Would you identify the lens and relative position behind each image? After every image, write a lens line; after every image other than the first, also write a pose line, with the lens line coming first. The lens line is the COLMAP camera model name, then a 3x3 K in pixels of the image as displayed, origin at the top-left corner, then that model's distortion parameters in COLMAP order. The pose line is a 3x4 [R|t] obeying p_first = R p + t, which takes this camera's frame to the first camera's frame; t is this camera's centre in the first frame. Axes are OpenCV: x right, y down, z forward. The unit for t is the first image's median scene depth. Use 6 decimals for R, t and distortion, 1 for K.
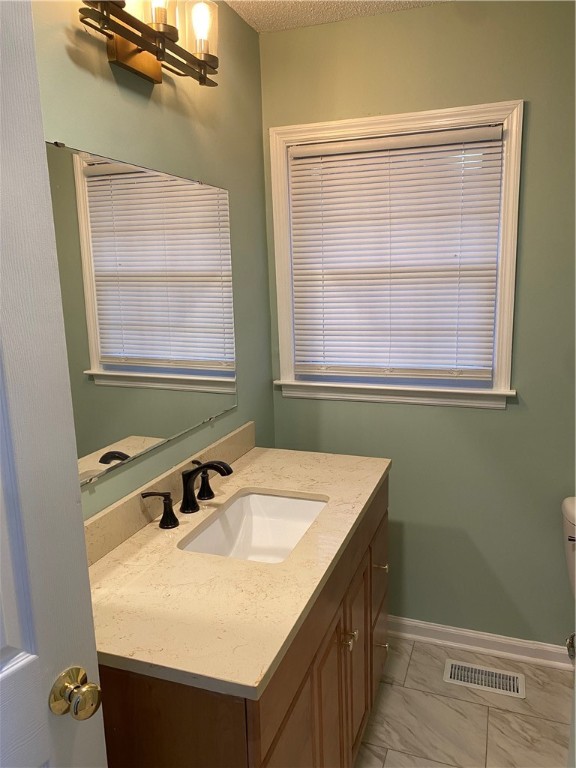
lens RADIAL K [[585.7, 0, 288.0], [0, 585.7, 384.0], [0, 0, 1]] dist [0.005588, -0.008113]
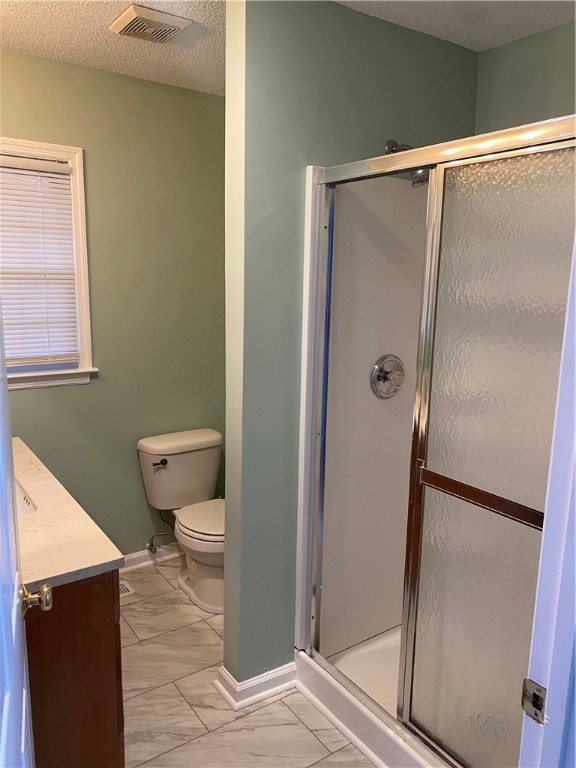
lens RADIAL K [[585.7, 0, 288.0], [0, 585.7, 384.0], [0, 0, 1]] dist [0.005588, -0.008113]
pose [[0.565747, -0.111411, 0.817017, -0.445160], [0.123887, 0.991068, 0.049359, 0.035636], [-0.815219, 0.073293, 0.574497, -0.099505]]
